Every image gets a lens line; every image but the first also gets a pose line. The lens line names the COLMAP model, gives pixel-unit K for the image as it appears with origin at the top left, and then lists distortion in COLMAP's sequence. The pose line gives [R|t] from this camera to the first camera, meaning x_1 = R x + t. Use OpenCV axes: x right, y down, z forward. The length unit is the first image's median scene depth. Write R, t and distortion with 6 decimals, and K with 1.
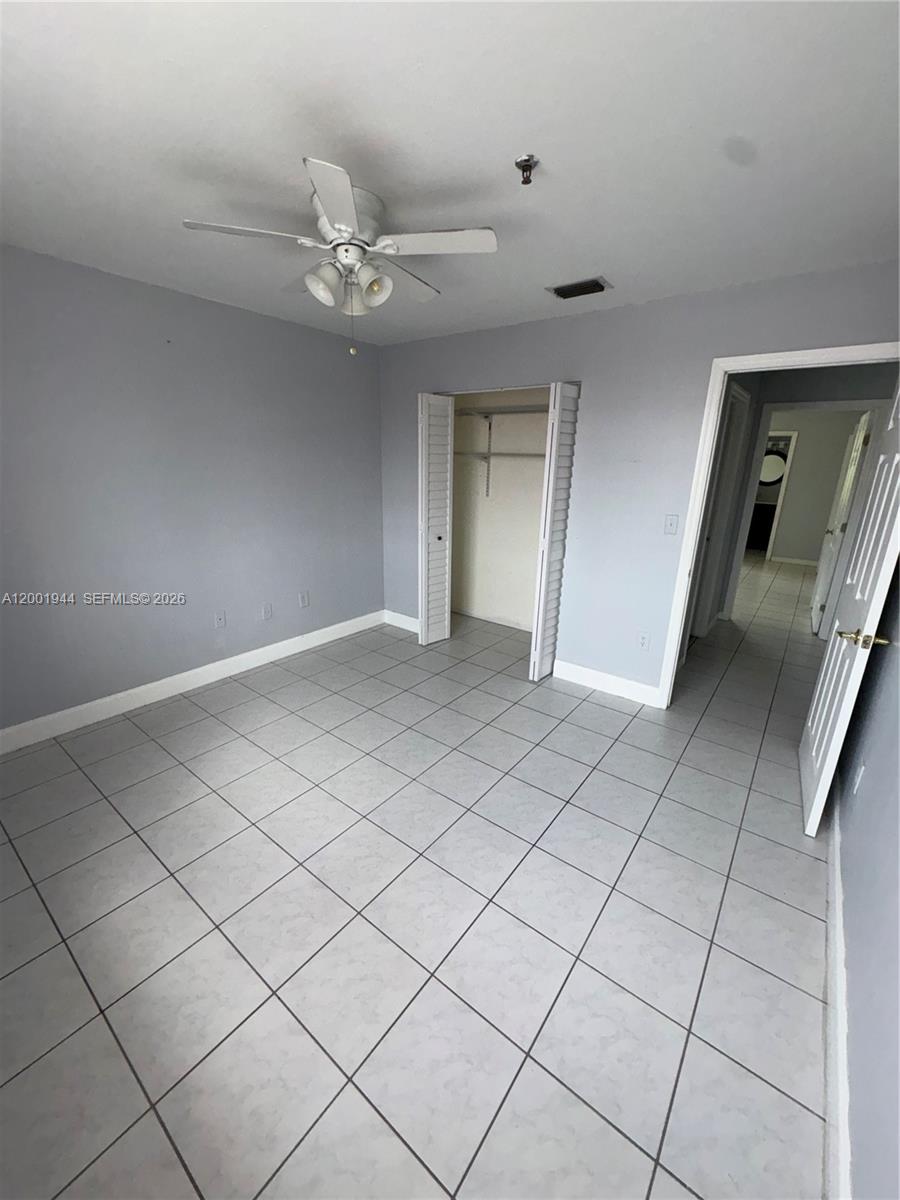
lens RADIAL K [[478.6, 0, 448.6], [0, 478.6, 600.8], [0, 0, 1]] dist [0.000901, -0.000541]
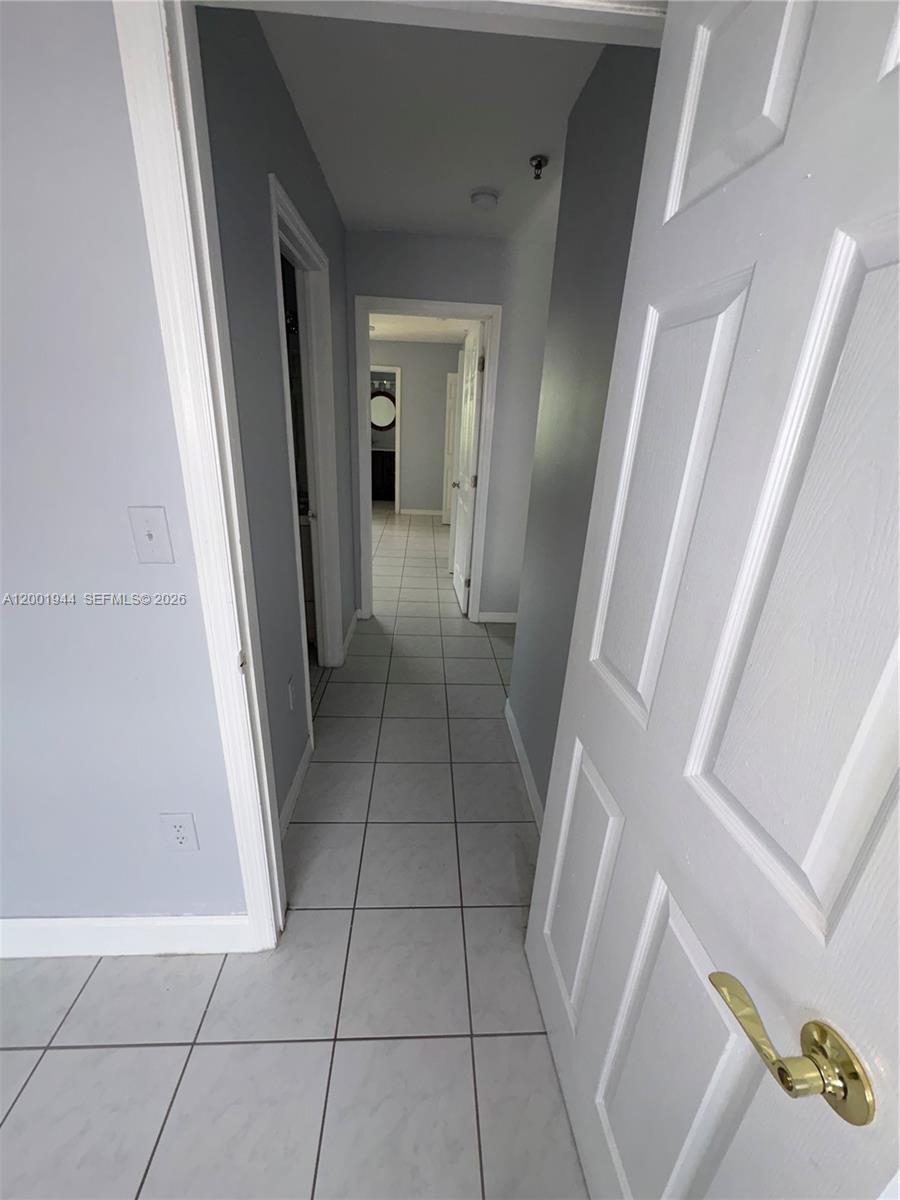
lens RADIAL K [[478.6, 0, 450.5], [0, 478.6, 602.2], [0, 0, 1]] dist [0.000901, -0.000541]
pose [[0.760290, -0.221188, 0.610766, 0.154515], [0.157899, 0.974970, 0.156528, -0.050120], [-0.630101, -0.022568, 0.776185, 0.232919]]
